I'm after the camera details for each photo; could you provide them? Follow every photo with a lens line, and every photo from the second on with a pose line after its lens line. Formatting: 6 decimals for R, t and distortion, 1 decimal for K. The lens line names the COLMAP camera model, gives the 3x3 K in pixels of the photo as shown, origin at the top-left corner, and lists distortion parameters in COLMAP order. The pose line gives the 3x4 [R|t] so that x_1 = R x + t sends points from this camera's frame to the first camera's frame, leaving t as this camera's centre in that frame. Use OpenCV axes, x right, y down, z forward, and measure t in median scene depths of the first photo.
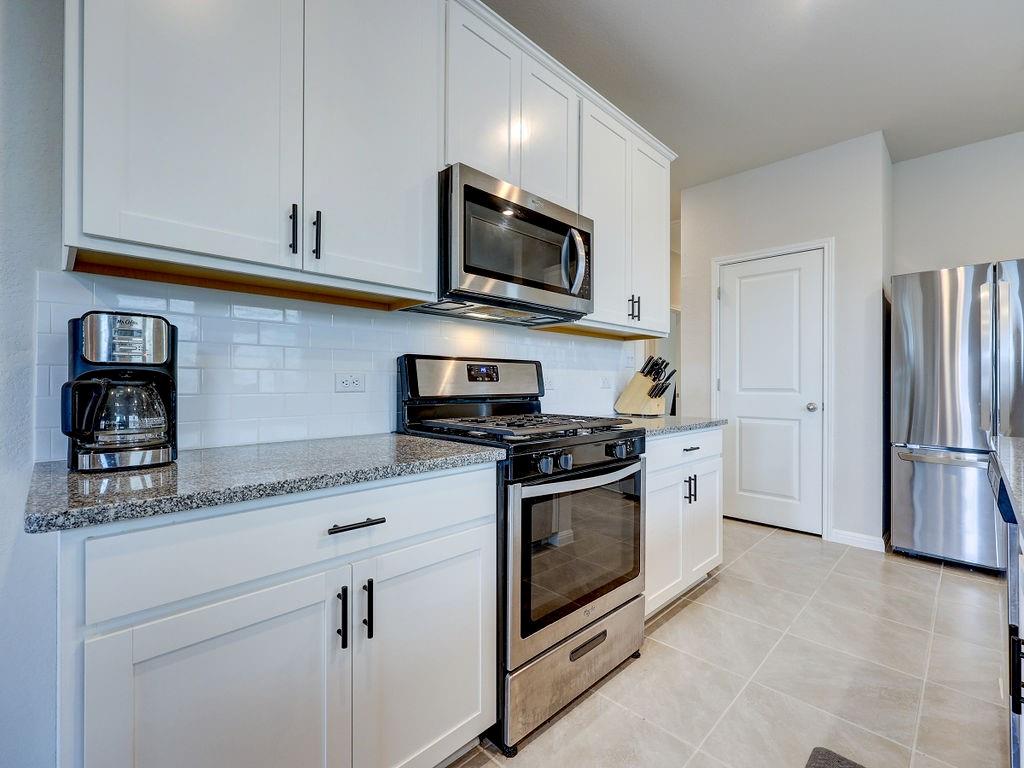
lens RADIAL K [[461.3, 0, 507.5], [0, 461.3, 383.3], [0, 0, 1]] dist [-0.002313, 0.001221]
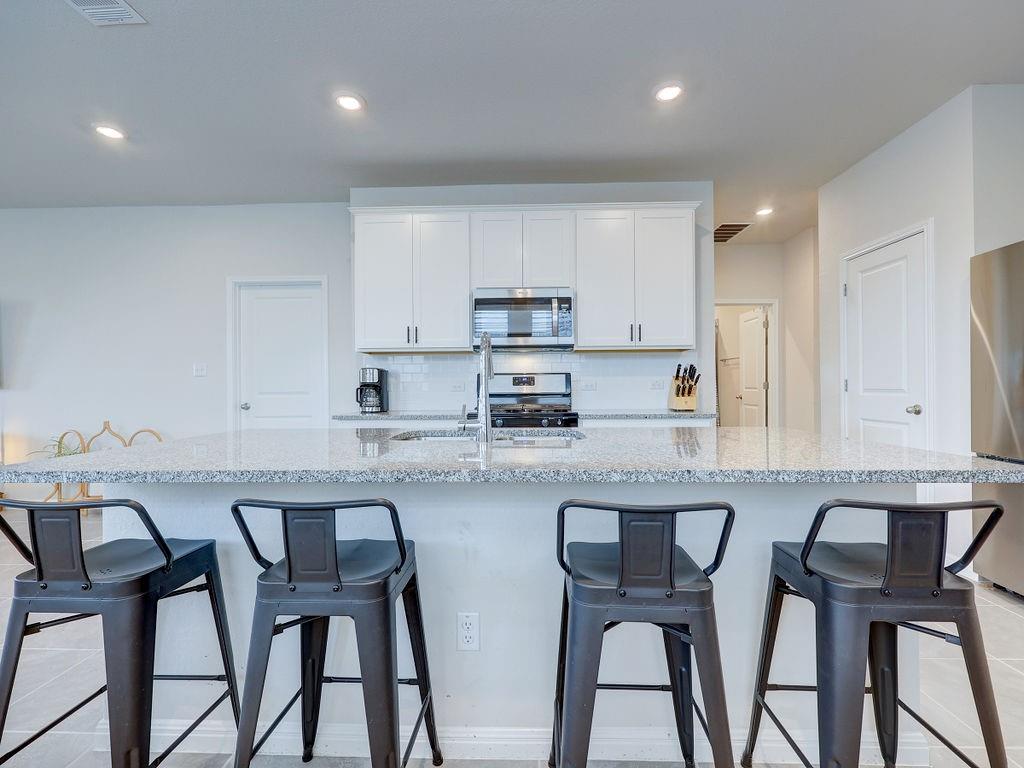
lens RADIAL K [[461.3, 0, 504.6], [0, 461.3, 395.3], [0, 0, 1]] dist [-0.002313, 0.001221]
pose [[0.675843, 0.005951, -0.737022, 1.148390], [0.008028, 0.999849, 0.015435, 0.005940], [0.737002, -0.016349, 0.675693, -0.290547]]
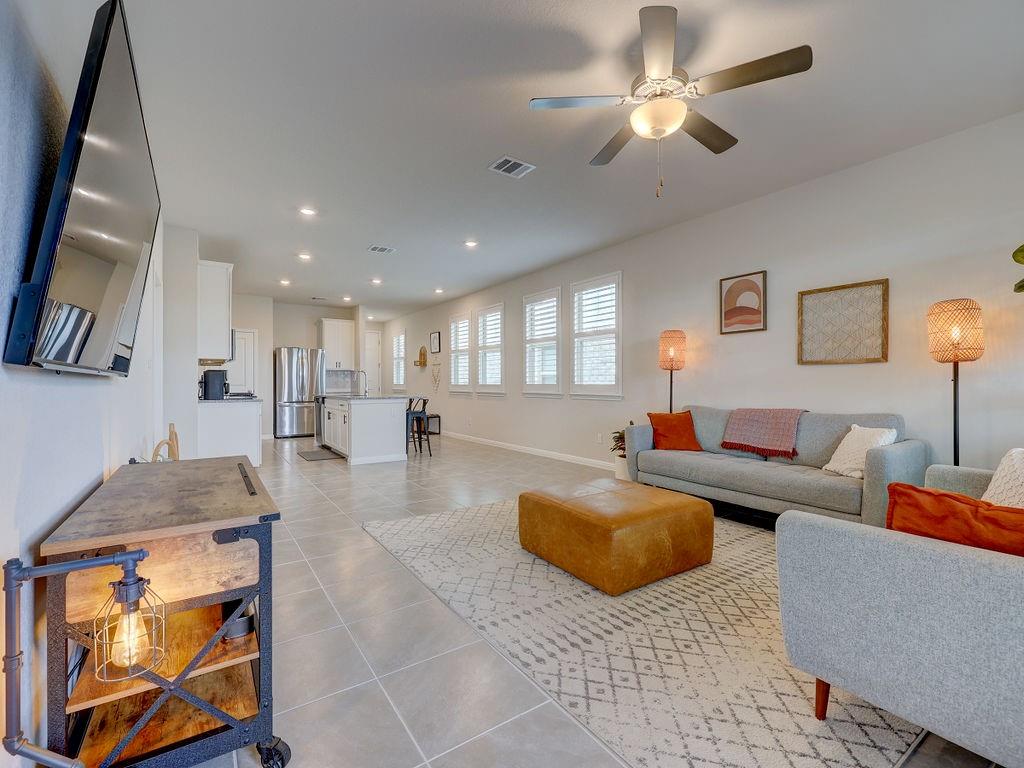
lens RADIAL K [[461.3, 0, 515.9], [0, 461.3, 384.2], [0, 0, 1]] dist [-0.002313, 0.001221]
pose [[0.189279, -0.009839, 0.981874, -2.484168], [0.004147, 0.999949, 0.009220, -0.009597], [-0.981915, 0.002326, 0.189310, -1.502991]]
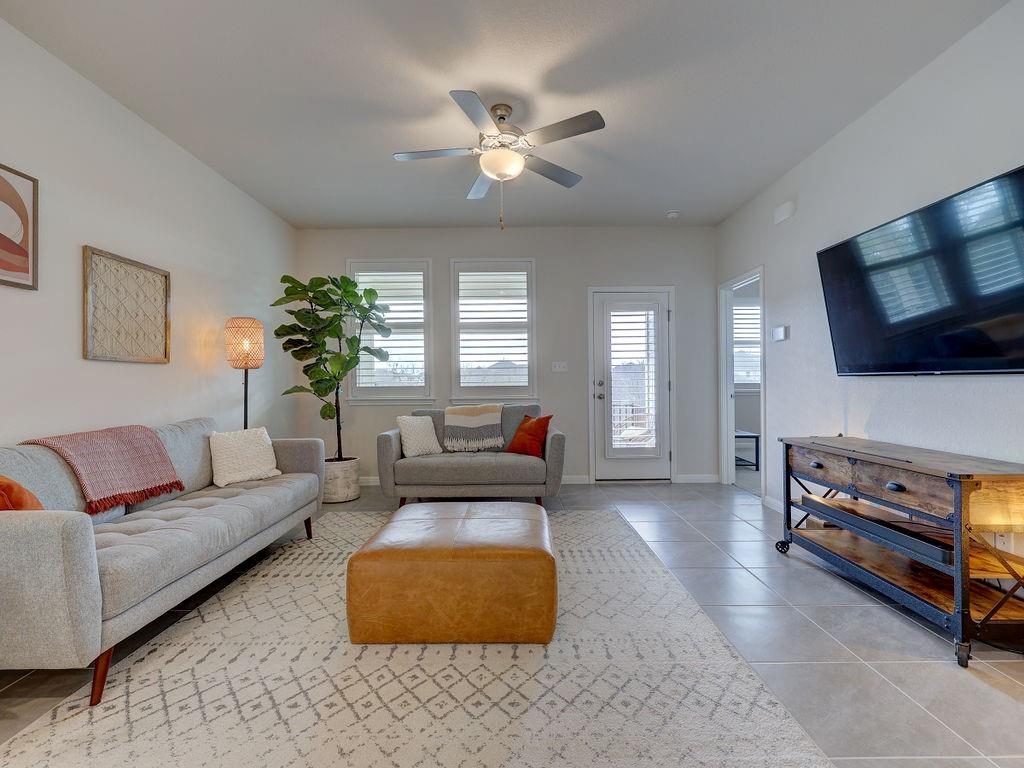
lens RADIAL K [[461.3, 0, 512.9], [0, 461.3, 383.3], [0, 0, 1]] dist [-0.002313, 0.001221]
pose [[-0.707884, 0.000365, -0.706329, -0.483225], [0.002838, 0.999993, -0.002327, 0.000684], [0.706323, -0.003652, -0.707880, -0.696493]]
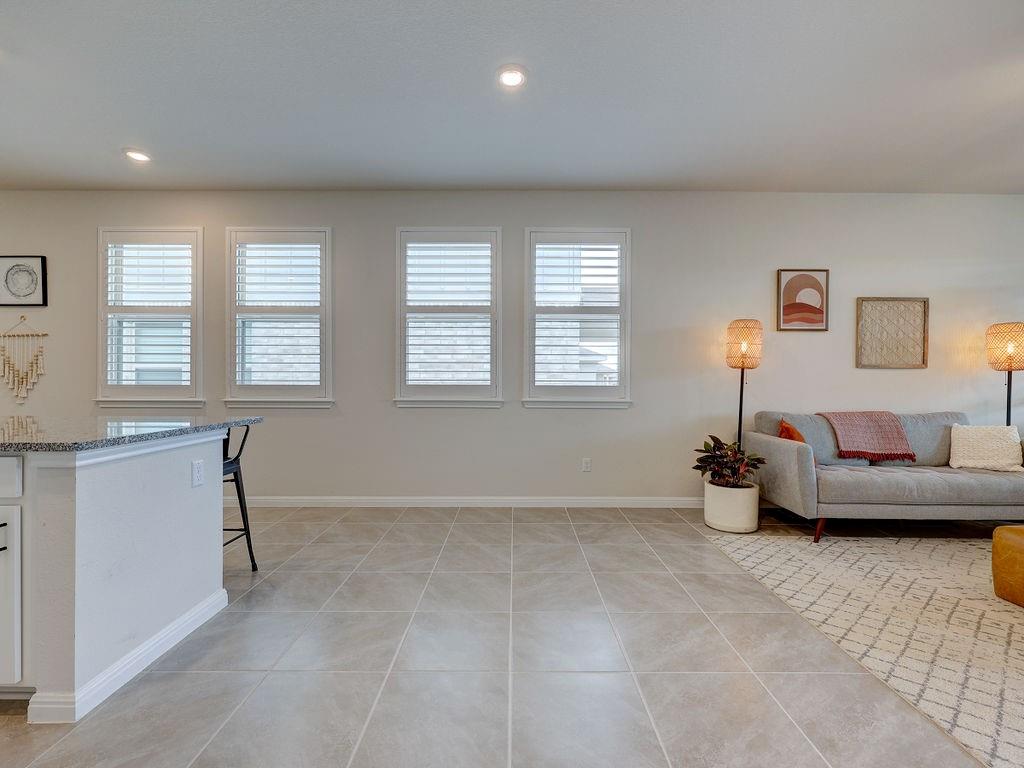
lens RADIAL K [[461.3, 0, 513.4], [0, 461.3, 380.1], [0, 0, 1]] dist [-0.002313, 0.001221]
pose [[-0.704368, -0.009413, 0.709773, -0.876091], [-0.010419, 0.999941, 0.002923, -0.006368], [-0.709759, -0.005336, -0.704425, 0.016048]]
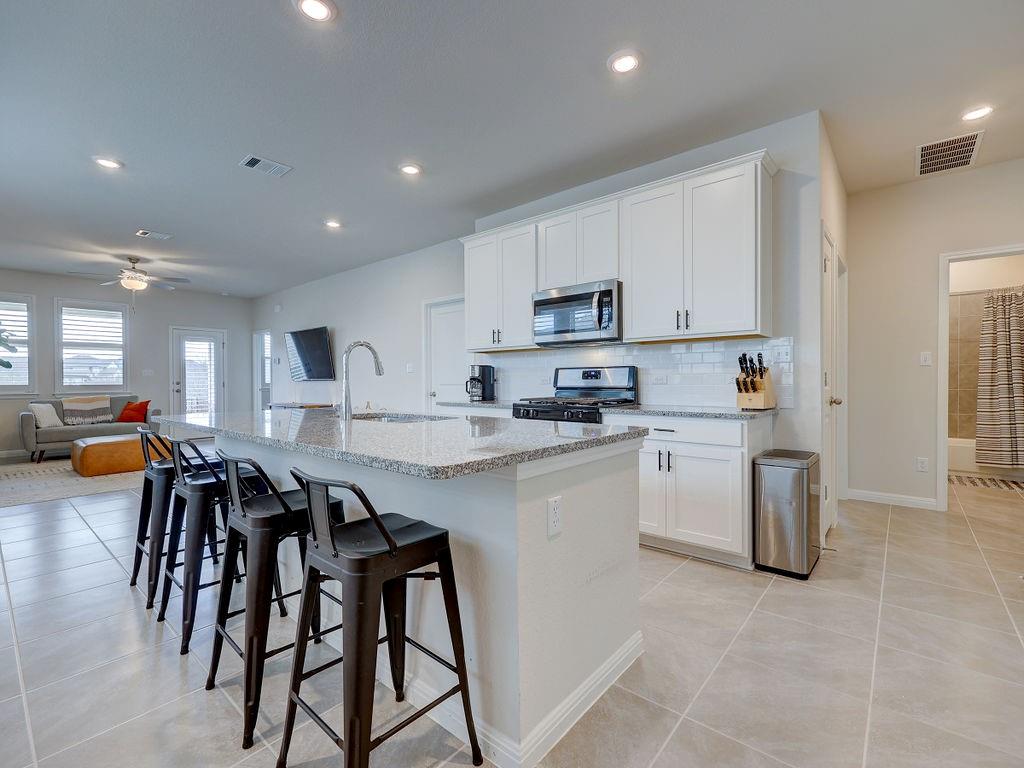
lens RADIAL K [[461.3, 0, 511.7], [0, 461.3, 383.1], [0, 0, 1]] dist [-0.002313, 0.001221]
pose [[0.077959, -0.000104, -0.996957, 1.644033], [0.004282, 0.999991, 0.000230, 0.009270], [0.996947, -0.004287, 0.077959, 0.470236]]
